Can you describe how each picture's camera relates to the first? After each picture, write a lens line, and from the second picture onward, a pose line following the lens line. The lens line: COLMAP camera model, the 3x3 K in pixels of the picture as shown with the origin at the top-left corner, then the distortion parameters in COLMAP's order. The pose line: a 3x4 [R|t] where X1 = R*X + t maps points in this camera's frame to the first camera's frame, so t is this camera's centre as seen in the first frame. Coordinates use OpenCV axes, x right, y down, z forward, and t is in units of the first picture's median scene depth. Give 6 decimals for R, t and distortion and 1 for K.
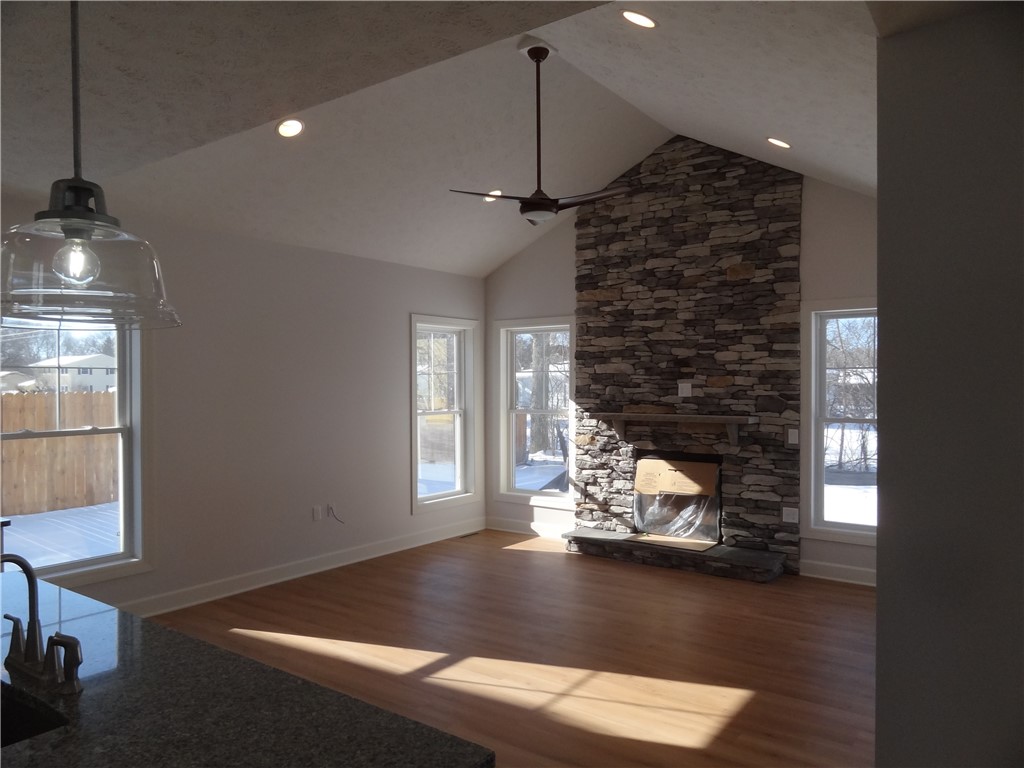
lens RADIAL K [[729.0, 0, 507.3], [0, 729.0, 385.4], [0, 0, 1]] dist [-0.000827, 0.004001]
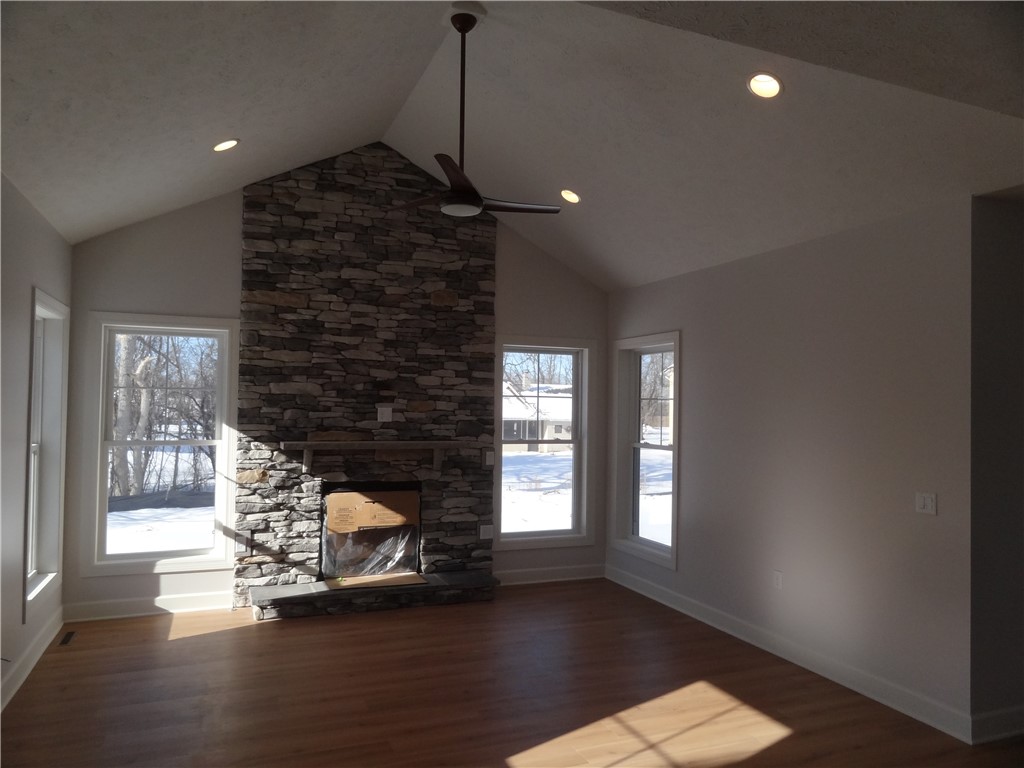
lens RADIAL K [[729.0, 0, 506.8], [0, 729.0, 385.0], [0, 0, 1]] dist [-0.000827, 0.004001]
pose [[0.520002, 0.035255, 0.853437, -0.467678], [-0.013355, 0.999361, -0.033146, -0.002736], [-0.854061, 0.005839, 0.520141, 0.375775]]
